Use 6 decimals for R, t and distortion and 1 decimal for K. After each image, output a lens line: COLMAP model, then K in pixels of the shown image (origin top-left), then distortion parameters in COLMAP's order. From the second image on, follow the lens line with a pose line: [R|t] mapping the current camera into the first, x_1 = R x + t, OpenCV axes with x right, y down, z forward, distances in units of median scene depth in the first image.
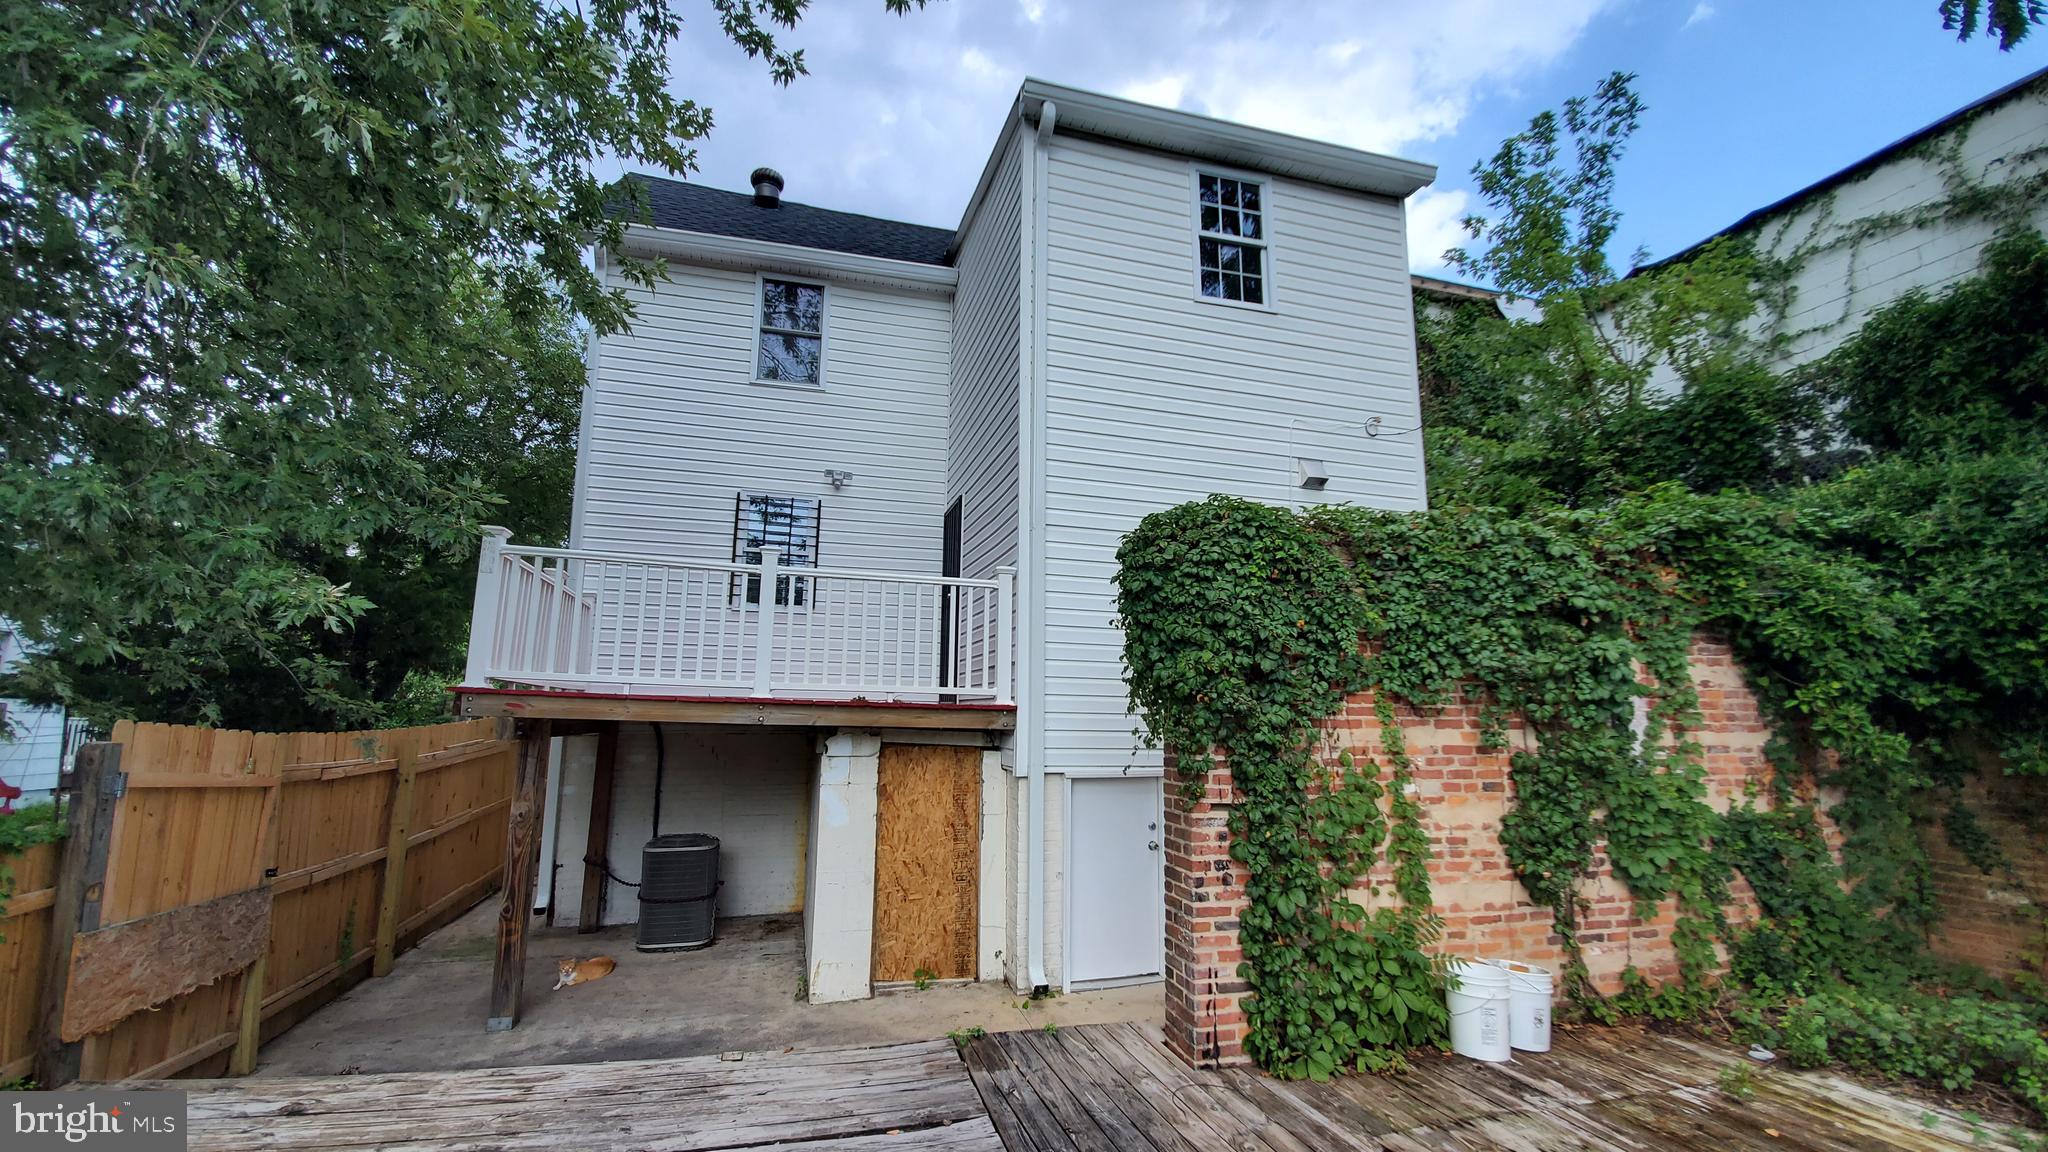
lens RADIAL K [[811.7, 0, 1010.7], [0, 811.7, 582.1], [0, 0, 1]] dist [0.019175, -0.019839]
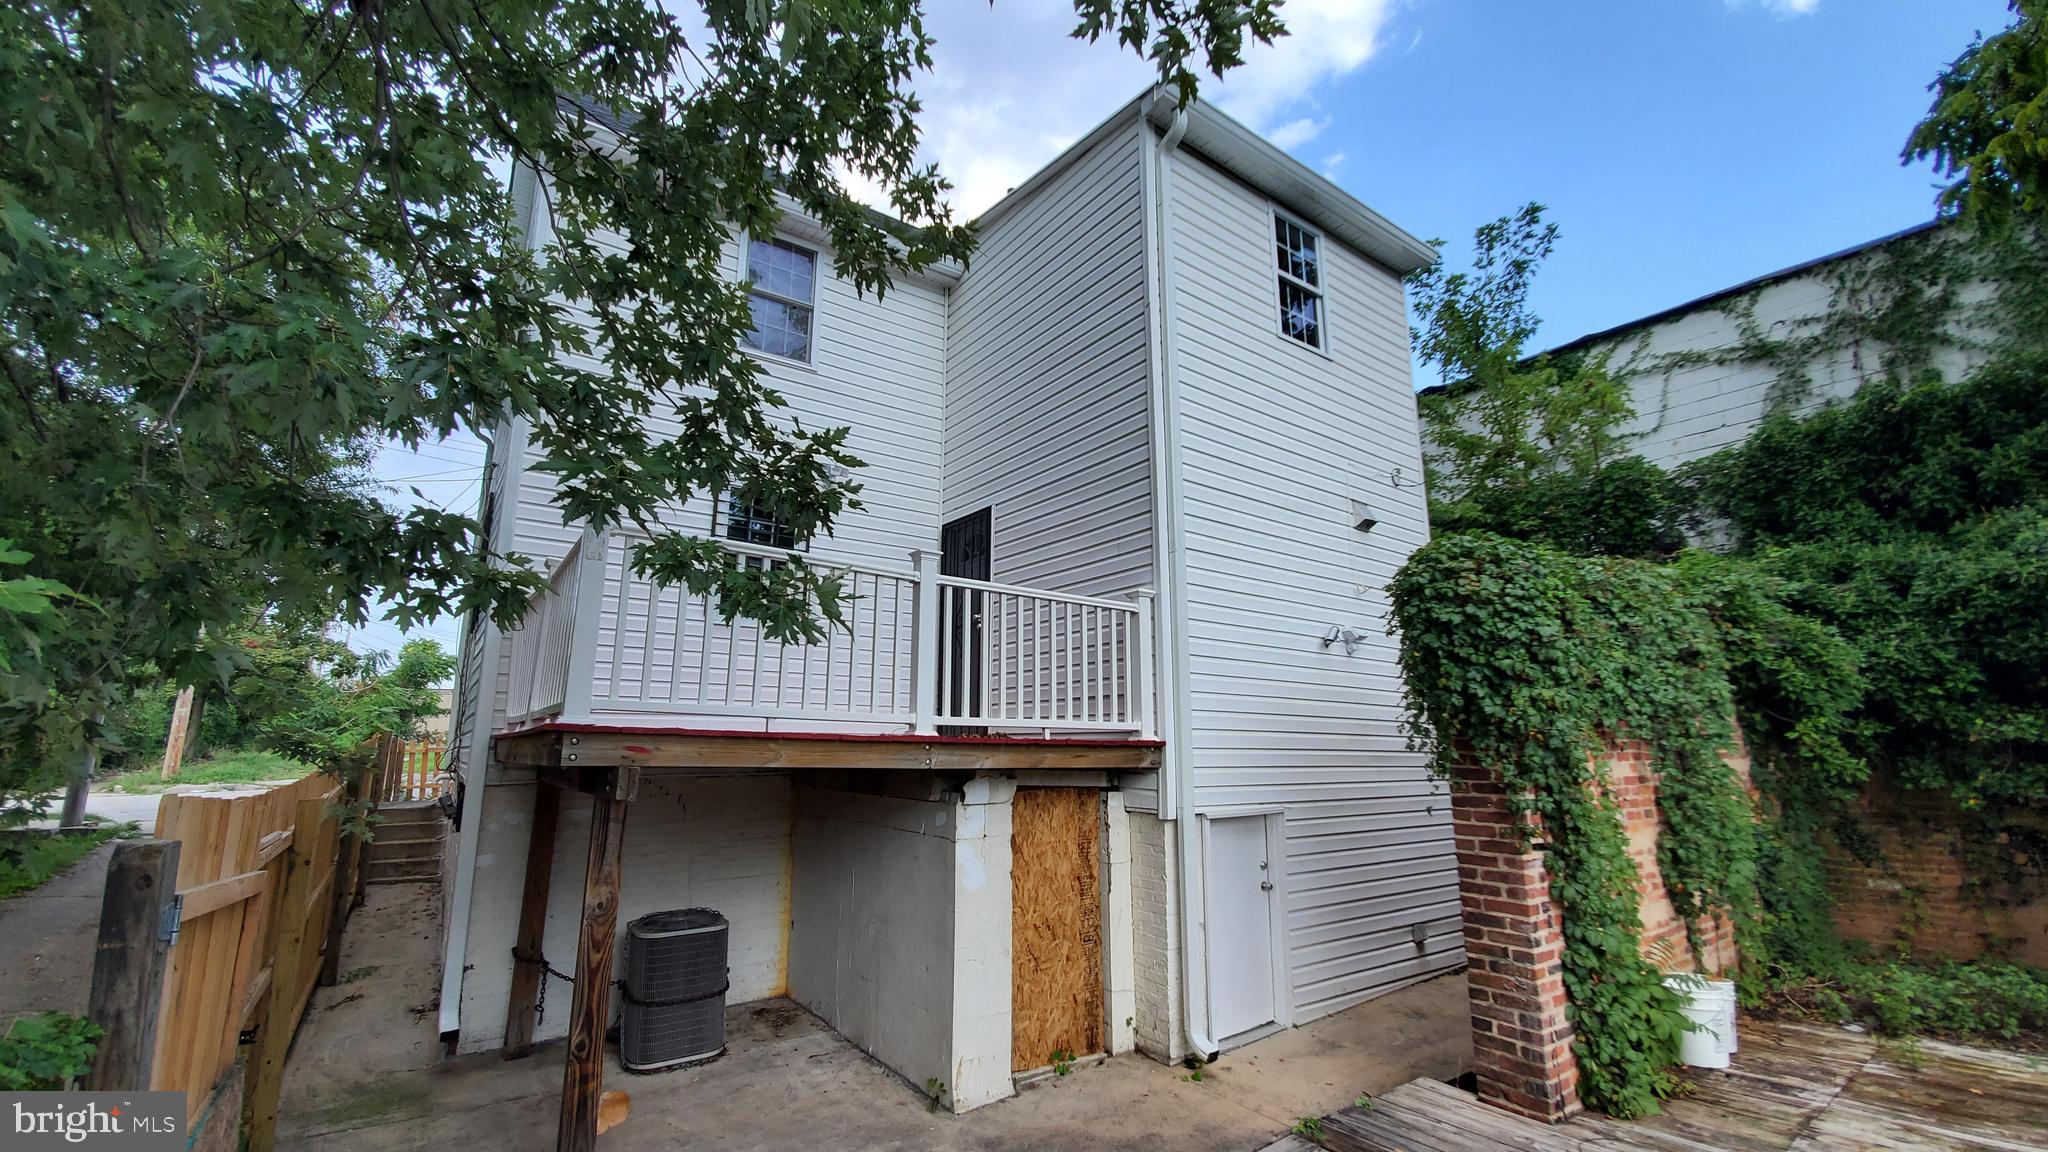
lens RADIAL K [[811.7, 0, 1010.7], [0, 811.7, 582.1], [0, 0, 1]] dist [0.019175, -0.019839]
pose [[0.940024, 0.056053, 0.336471, -0.471036], [-0.045232, 0.998179, -0.039919, 0.017230], [-0.338095, 0.022306, 0.940847, 0.193375]]
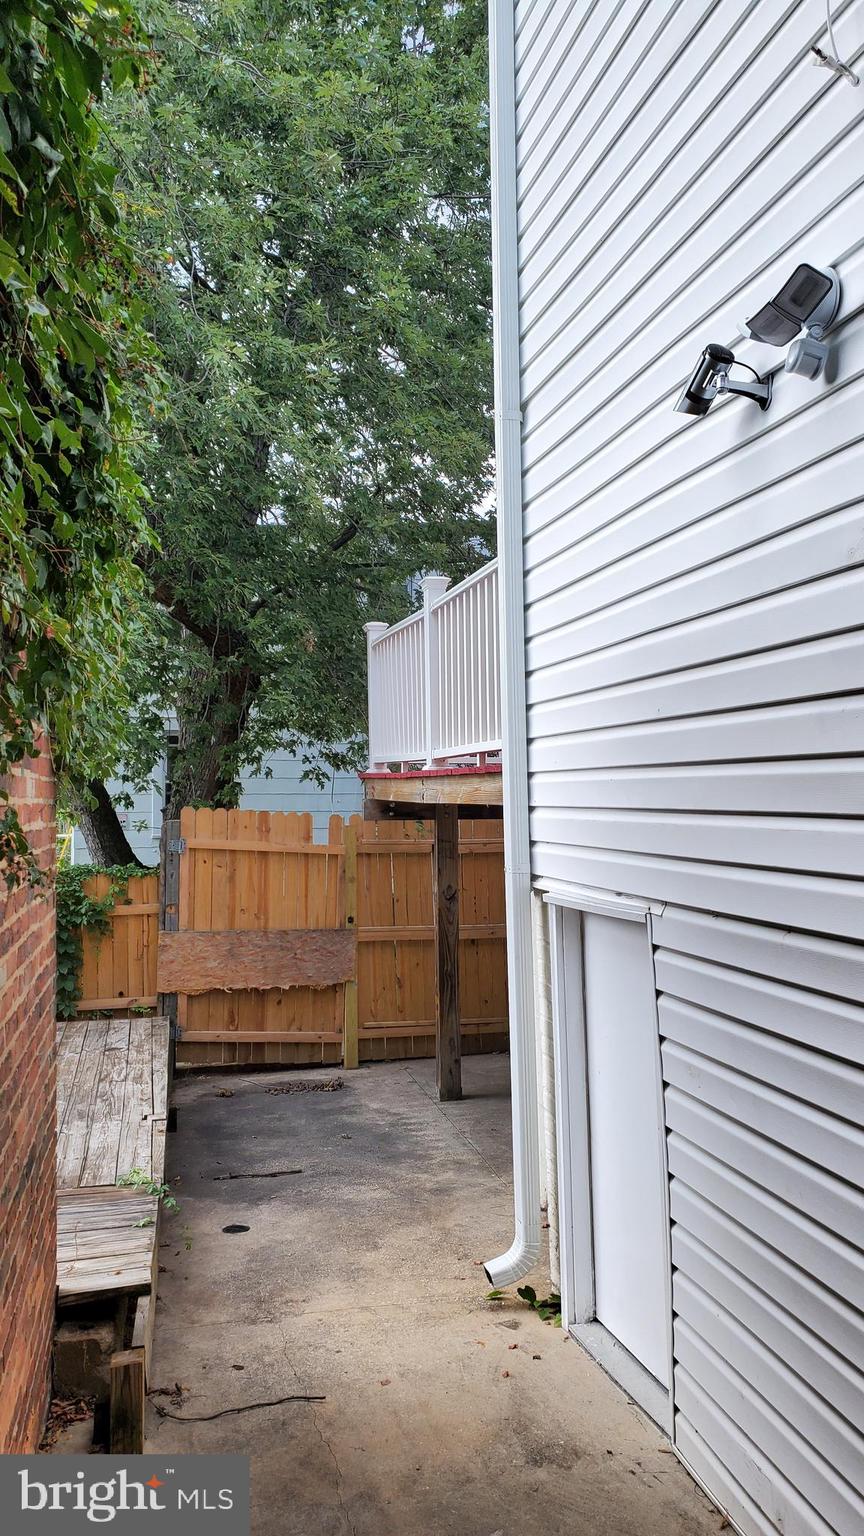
lens RADIAL K [[1147.0, 0, 432.0], [0, 1147.0, 768.0], [0, 0, 1]] dist [-0.000943, -0.000852]
pose [[-0.015276, -0.037628, -0.999175, 0.756671], [0.186452, 0.981657, -0.039819, 0.173989], [0.982345, -0.186907, -0.007980, 0.953343]]
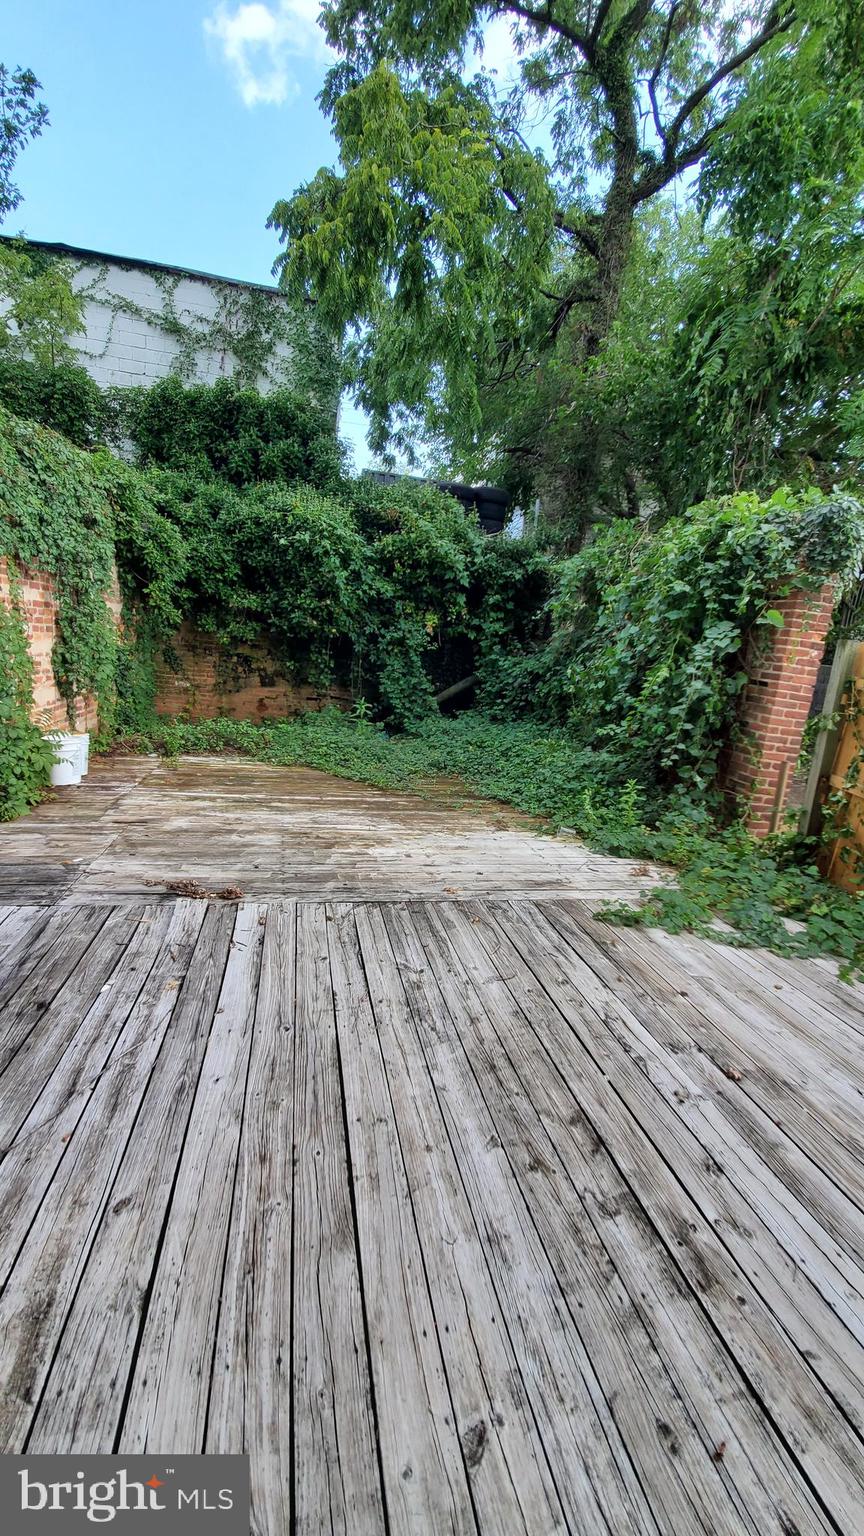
lens RADIAL K [[608.8, 0, 427.2], [0, 608.8, 769.8], [0, 0, 1]] dist [0.019175, -0.019839]
pose [[0.070894, -0.202709, 0.976669, -0.423235], [-0.240836, 0.946687, 0.213968, 0.064680], [-0.967973, -0.250386, 0.018295, 0.169283]]
